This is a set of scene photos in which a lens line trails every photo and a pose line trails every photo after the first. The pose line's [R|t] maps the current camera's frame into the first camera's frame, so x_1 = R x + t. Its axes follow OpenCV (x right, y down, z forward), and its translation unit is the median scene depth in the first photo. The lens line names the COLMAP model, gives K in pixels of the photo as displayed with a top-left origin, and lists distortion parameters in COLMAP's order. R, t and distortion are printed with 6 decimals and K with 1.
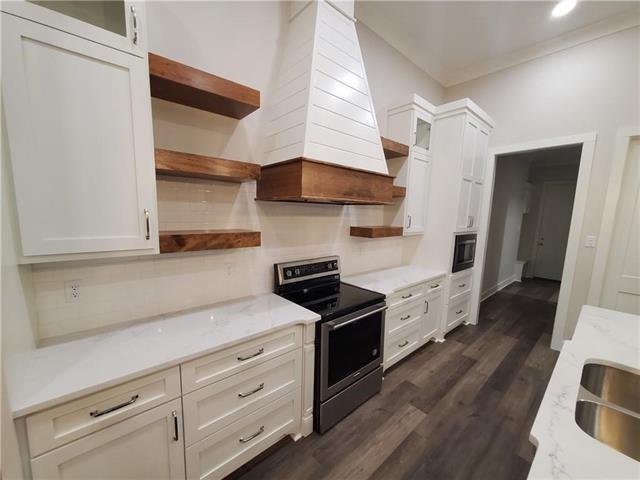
lens RADIAL K [[253.9, 0, 320.1], [0, 253.9, 246.8], [0, 0, 1]] dist [-0.001164, -0.000135]
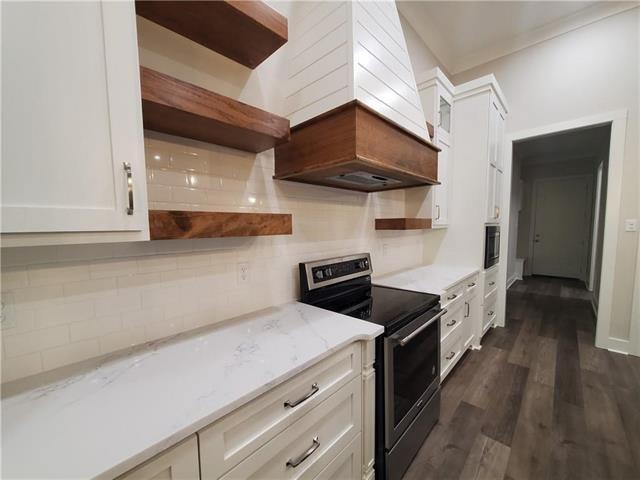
lens RADIAL K [[253.9, 0, 320.1], [0, 253.9, 246.8], [0, 0, 1]] dist [-0.001164, -0.000135]
pose [[0.995550, -0.046065, 0.082208, -0.176474], [0.050261, 0.997497, -0.049728, 0.058727], [-0.079712, 0.053638, 0.995374, 0.231620]]
